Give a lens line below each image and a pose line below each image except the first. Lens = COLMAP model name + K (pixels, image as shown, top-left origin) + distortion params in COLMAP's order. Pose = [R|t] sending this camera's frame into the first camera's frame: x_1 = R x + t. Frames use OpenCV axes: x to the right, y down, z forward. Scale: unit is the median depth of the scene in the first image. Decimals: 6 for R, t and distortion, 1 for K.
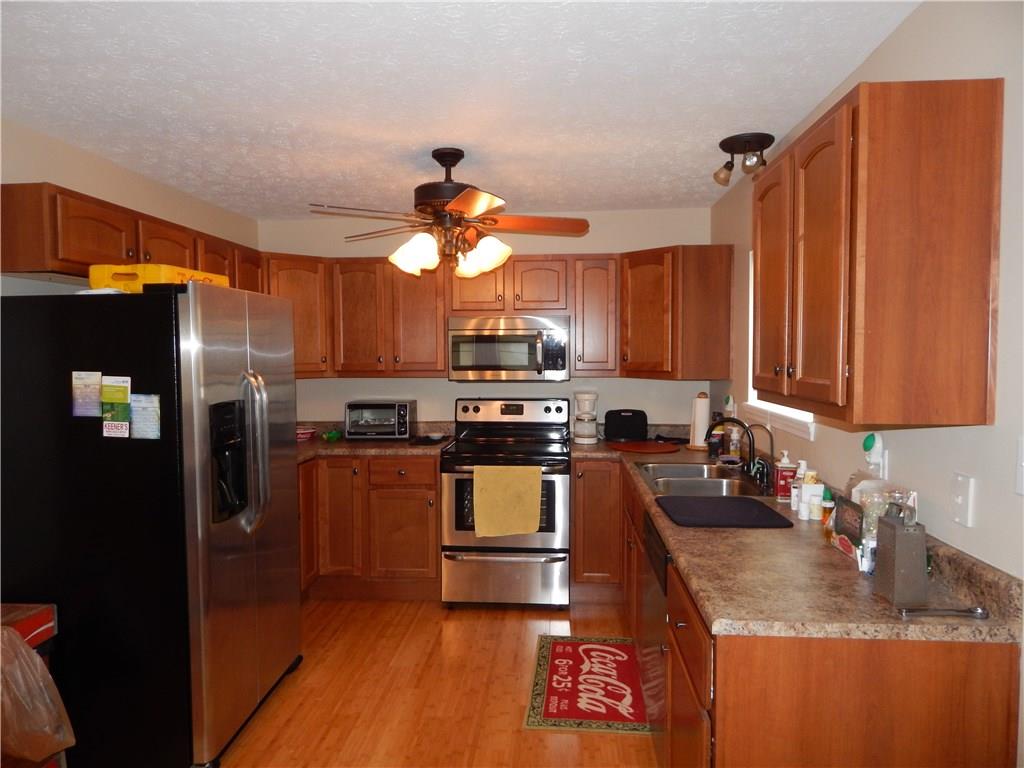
lens RADIAL K [[679.1, 0, 512.0], [0, 679.1, 384.0], [0, 0, 1]] dist [0.008737, 0.000533]
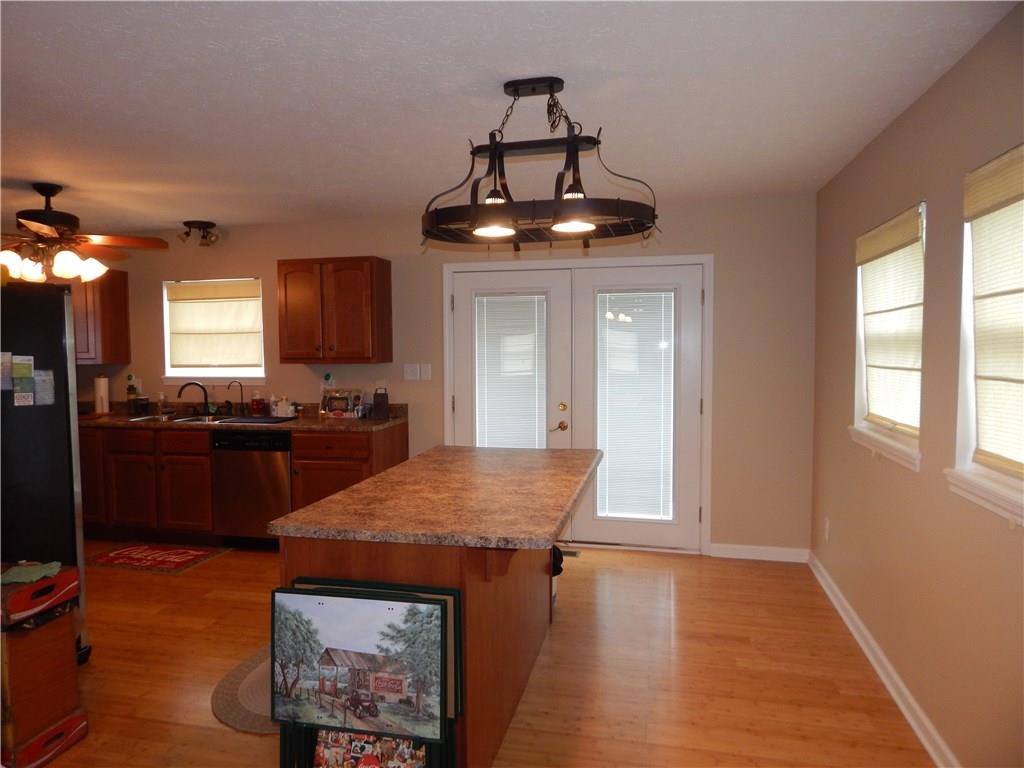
lens RADIAL K [[679.1, 0, 512.0], [0, 679.1, 384.0], [0, 0, 1]] dist [0.008737, 0.000533]
pose [[0.136344, -0.051975, 0.989297, -1.665032], [0.058596, 0.997297, 0.044320, 0.036258], [-0.988927, 0.051926, 0.139021, -0.032011]]
